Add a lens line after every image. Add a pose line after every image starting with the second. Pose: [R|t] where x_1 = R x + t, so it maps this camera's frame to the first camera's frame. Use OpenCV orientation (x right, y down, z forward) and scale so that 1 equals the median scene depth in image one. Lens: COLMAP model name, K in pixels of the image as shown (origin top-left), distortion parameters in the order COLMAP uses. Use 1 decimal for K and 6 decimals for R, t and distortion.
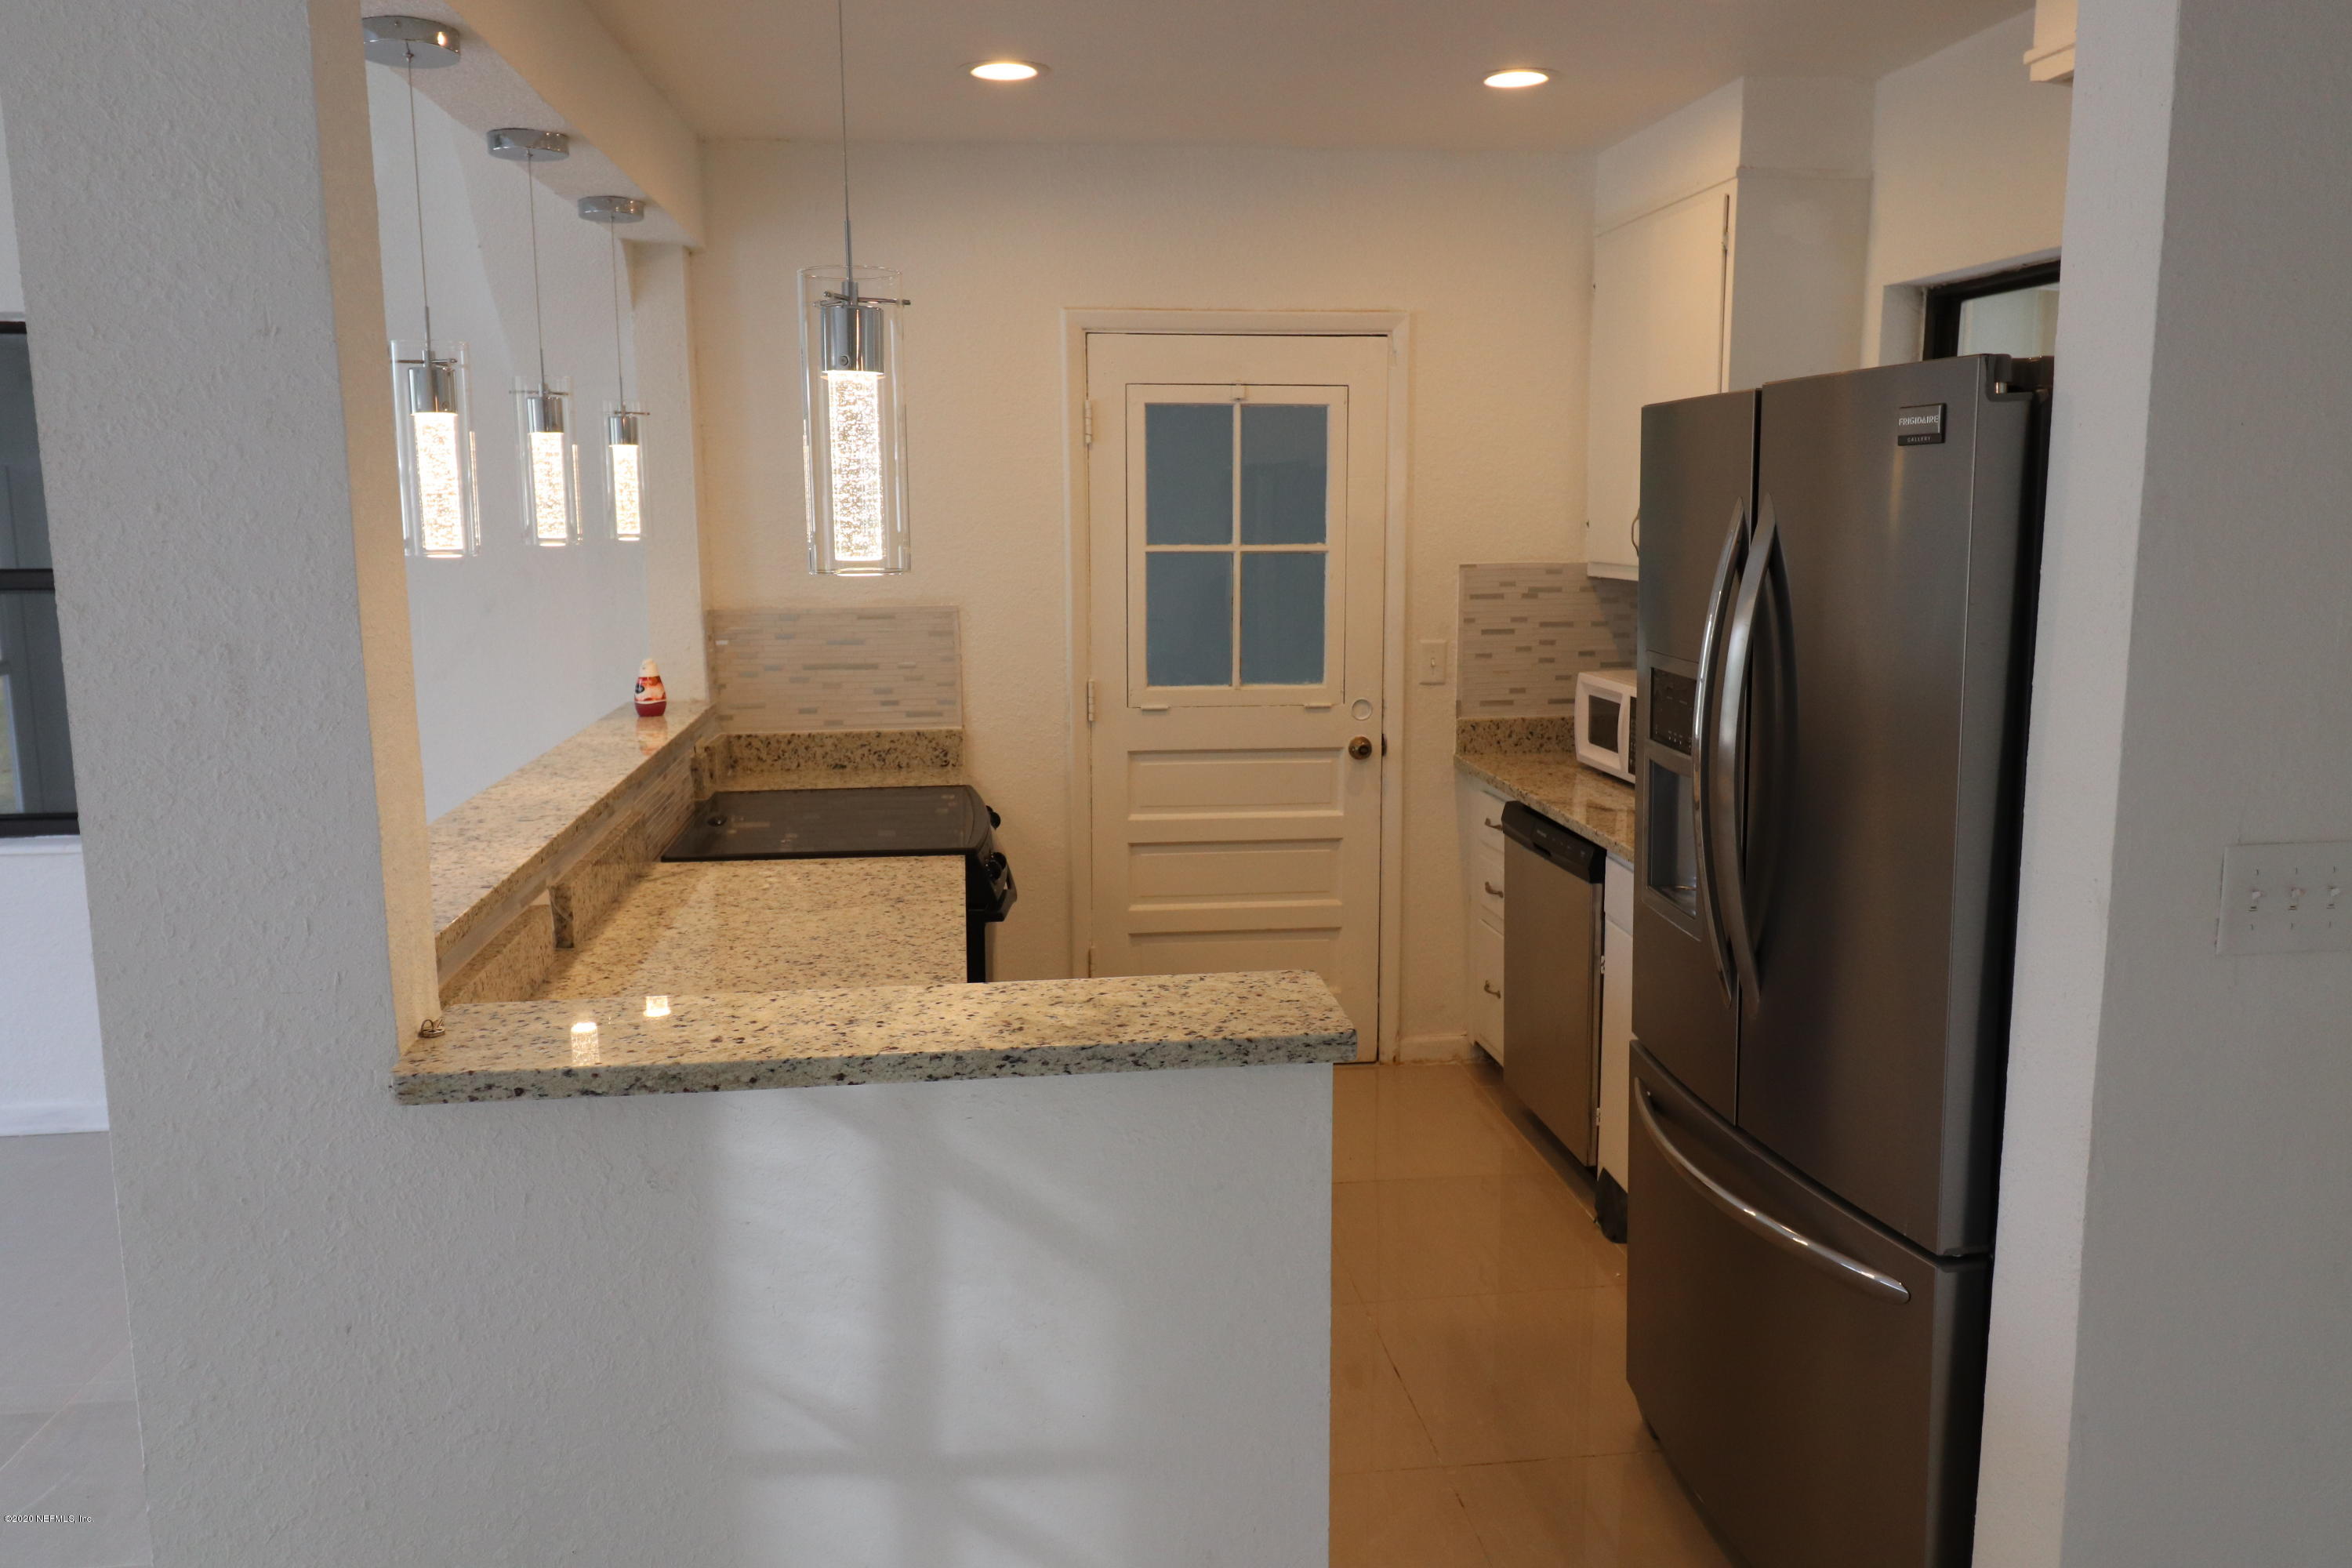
lens RADIAL K [[1732.2, 0, 1192.4], [0, 1732.2, 761.5], [0, 0, 1]] dist [0.010375, -0.012379]
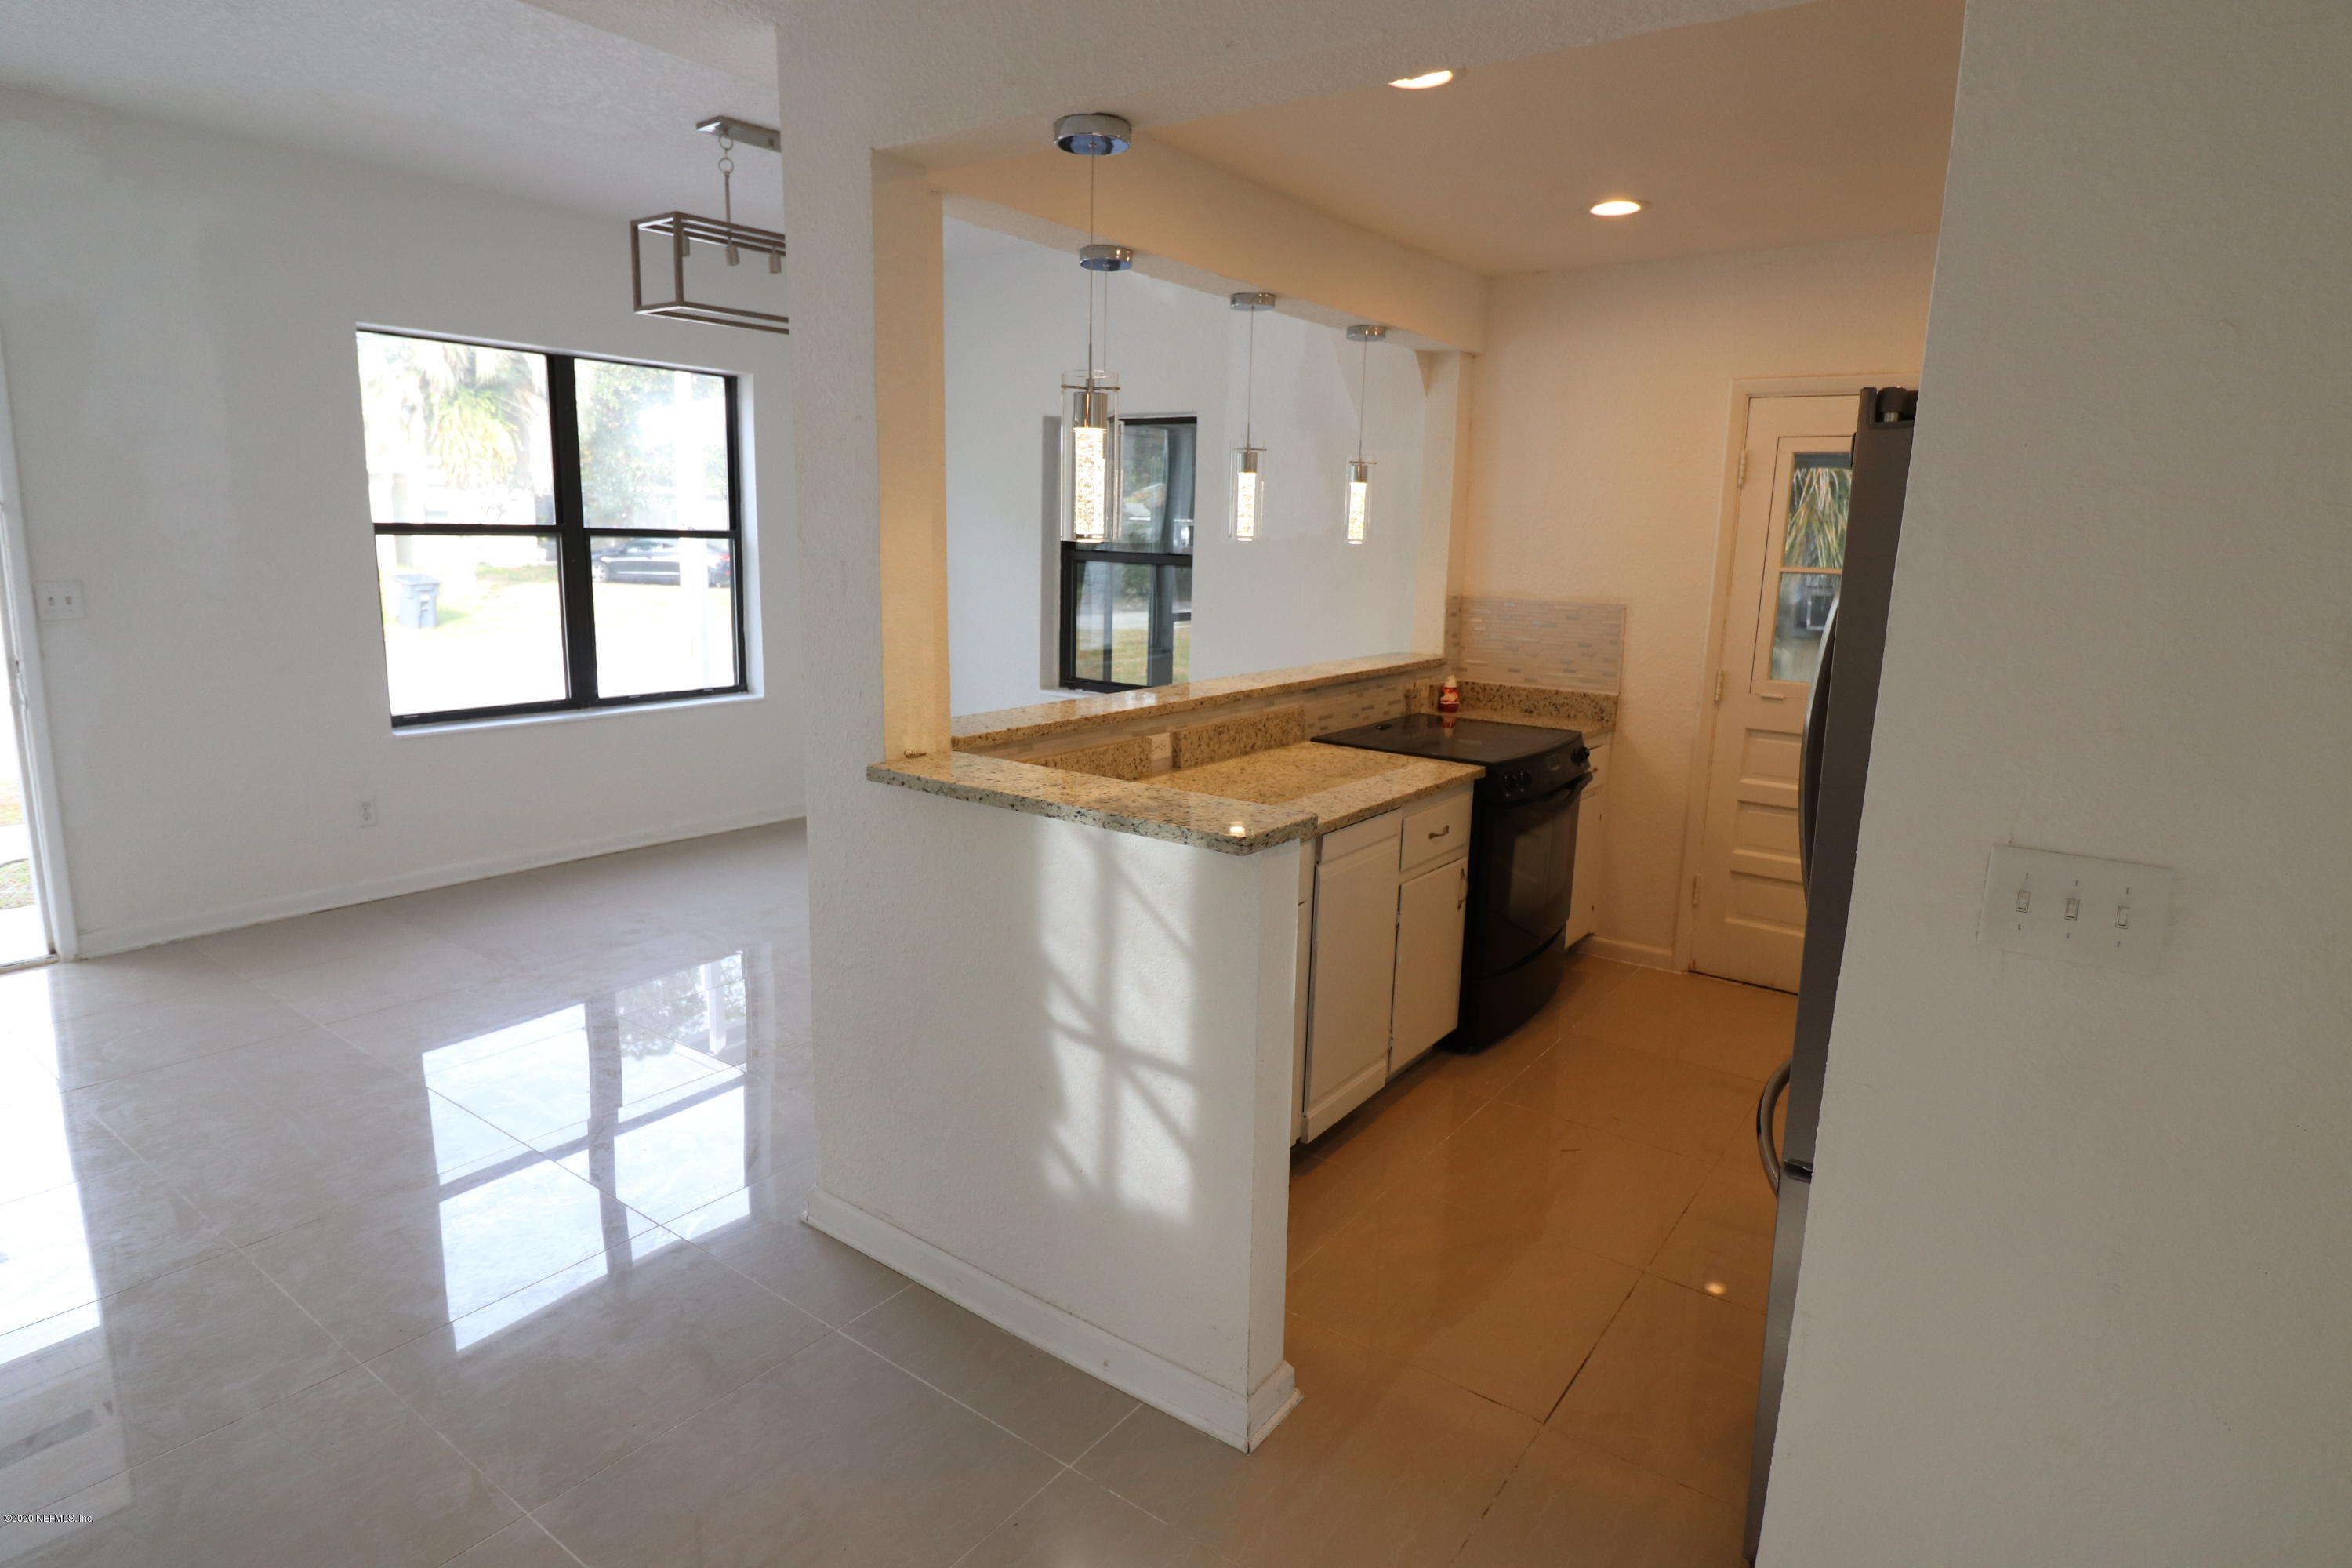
lens RADIAL K [[1270.1, 0, 1191.1], [0, 1270.1, 766.9], [0, 0, 1]] dist [0.004675, -0.013040]
pose [[0.728233, 0.150537, -0.668592, 0.319968], [-0.131706, 0.988134, 0.079030, 0.002153], [0.672555, 0.030505, 0.739418, 0.039405]]
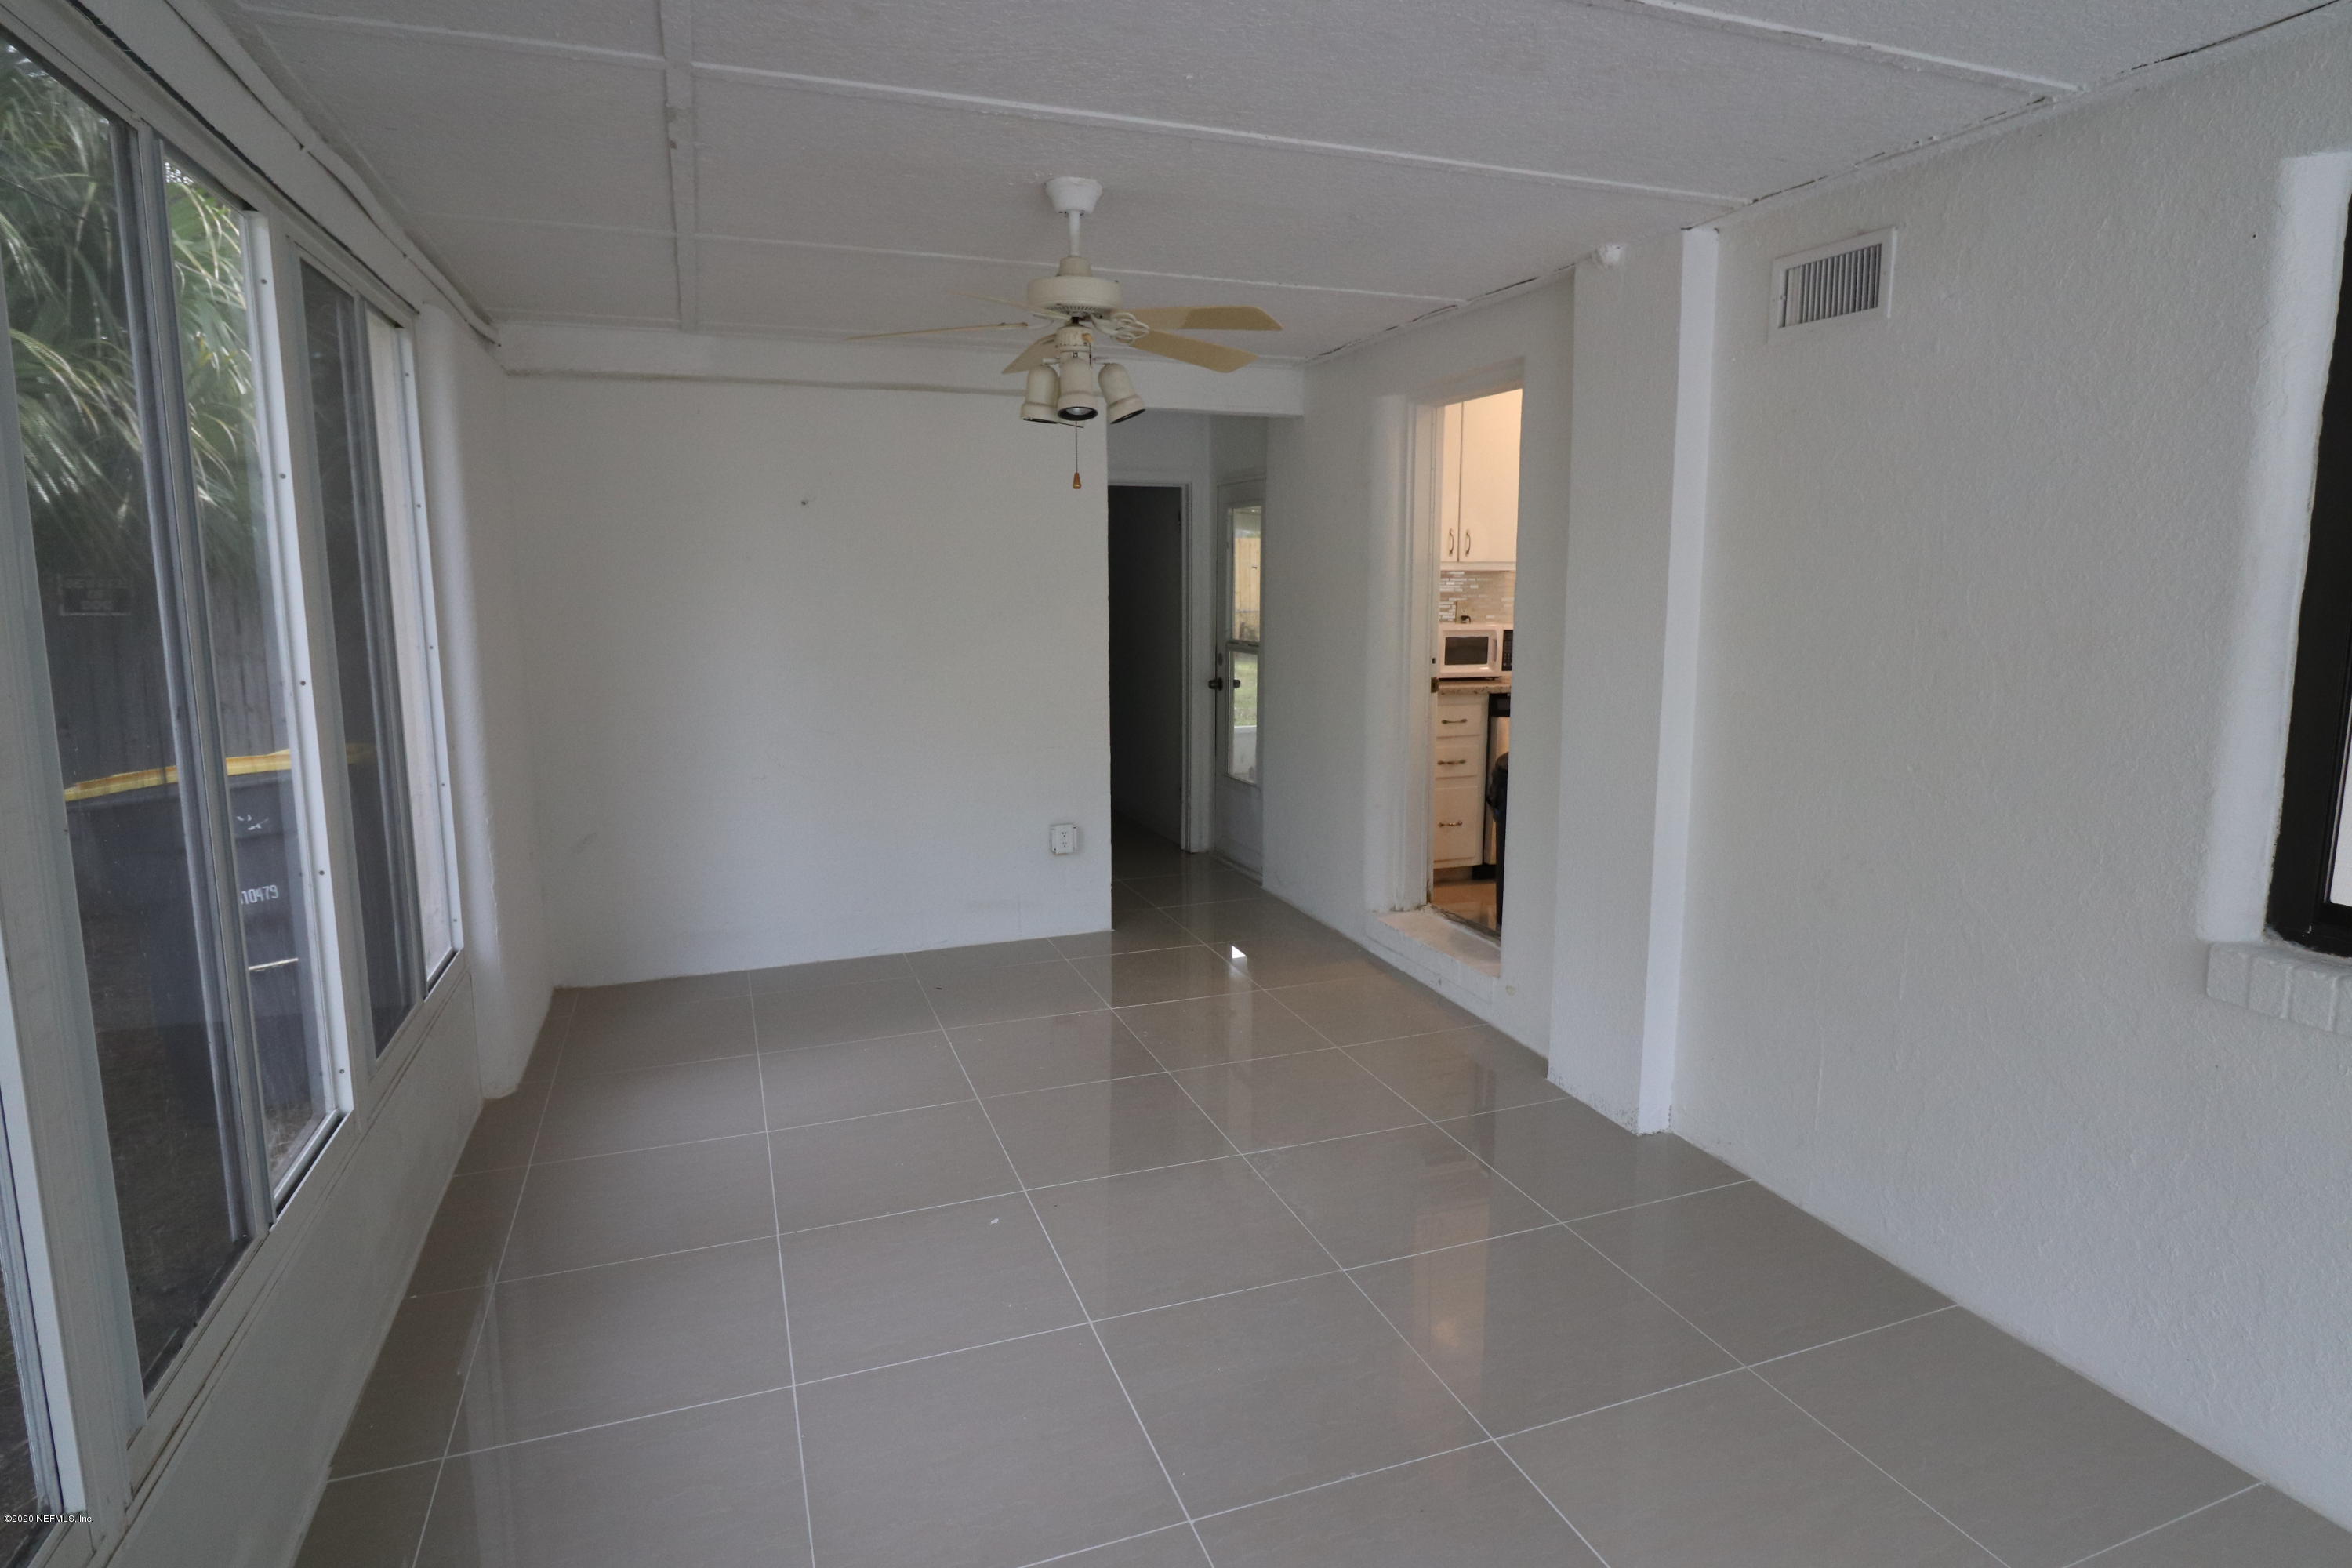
lens RADIAL K [[1270.1, 0, 1179.8], [0, 1270.1, 766.8], [0, 0, 1]] dist [0.004675, -0.013040]
pose [[-0.231443, -0.138973, 0.962871, -0.980755], [0.149022, 0.972999, 0.176255, -0.181973], [-0.961367, 0.184282, -0.204484, 1.595709]]
